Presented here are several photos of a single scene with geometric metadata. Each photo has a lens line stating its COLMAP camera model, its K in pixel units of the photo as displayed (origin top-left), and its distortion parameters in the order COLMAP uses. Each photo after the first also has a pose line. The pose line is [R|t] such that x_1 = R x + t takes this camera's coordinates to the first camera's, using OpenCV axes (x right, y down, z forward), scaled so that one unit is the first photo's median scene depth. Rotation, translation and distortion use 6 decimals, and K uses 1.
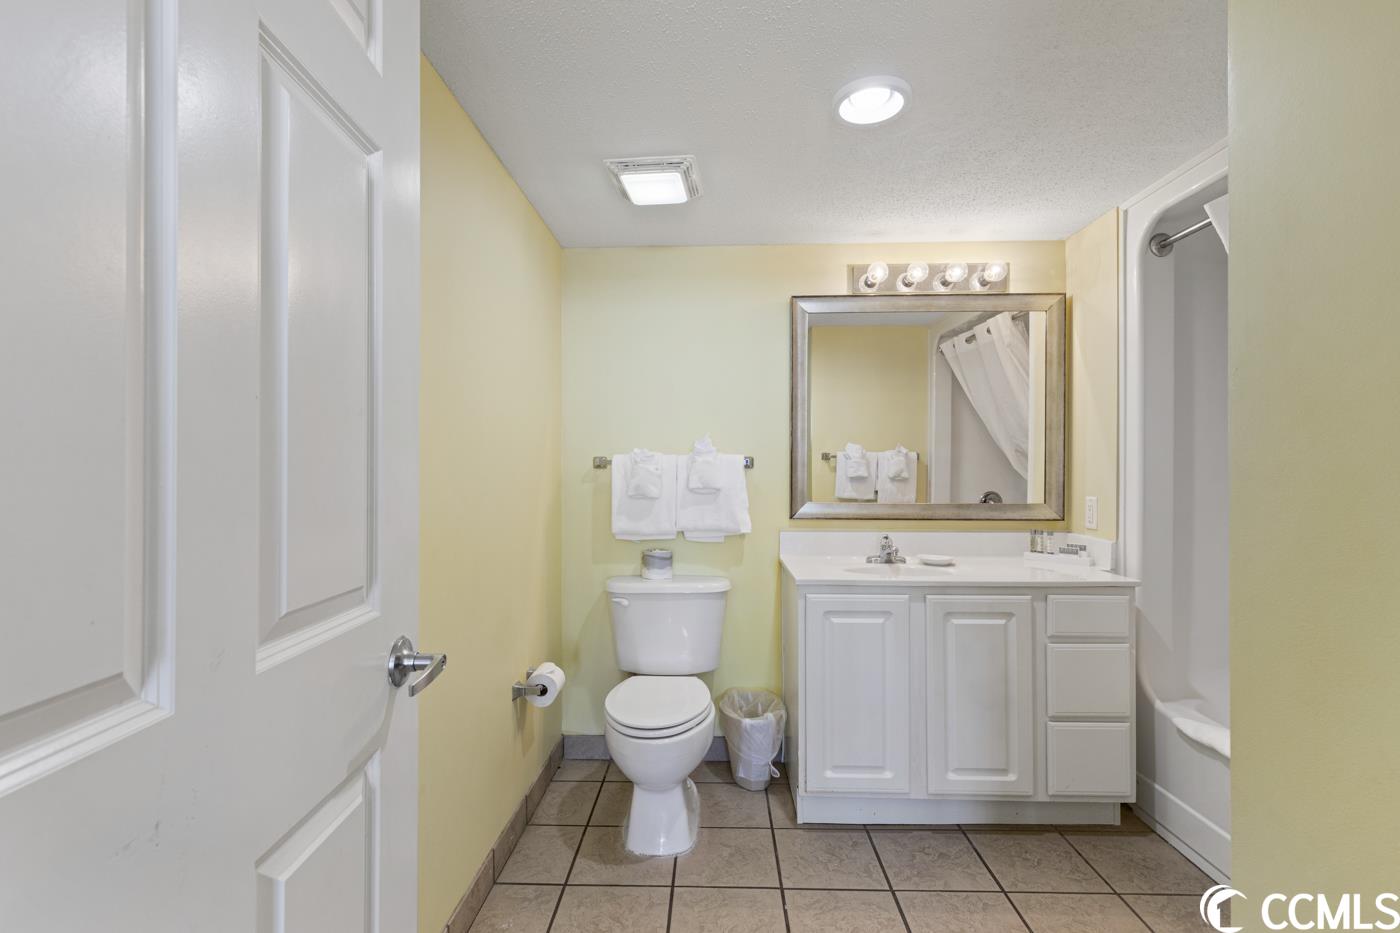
lens RADIAL K [[646.9, 0, 698.6], [0, 646.9, 473.1], [0, 0, 1]] dist [0.003540, -0.000013]
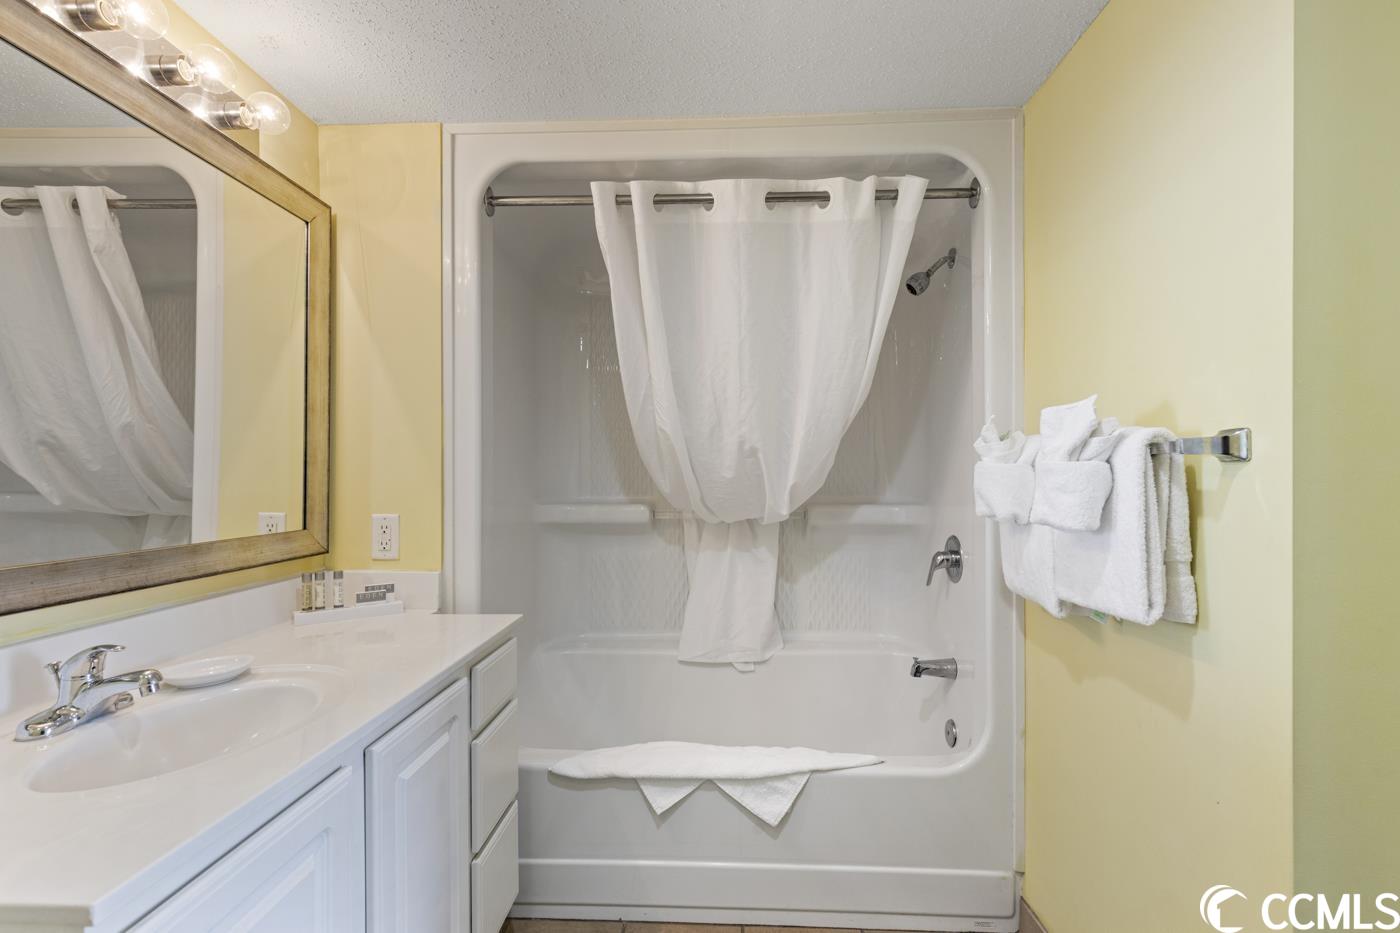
lens RADIAL K [[634.3, 0, 697.7], [0, 634.3, 470.2], [0, 0, 1]] dist [0.004164, -0.000903]
pose [[0.013569, -0.006211, 0.999889, -0.078342], [-0.000768, 0.999980, 0.006222, -0.014795], [-0.999908, -0.000852, 0.013564, 0.644427]]
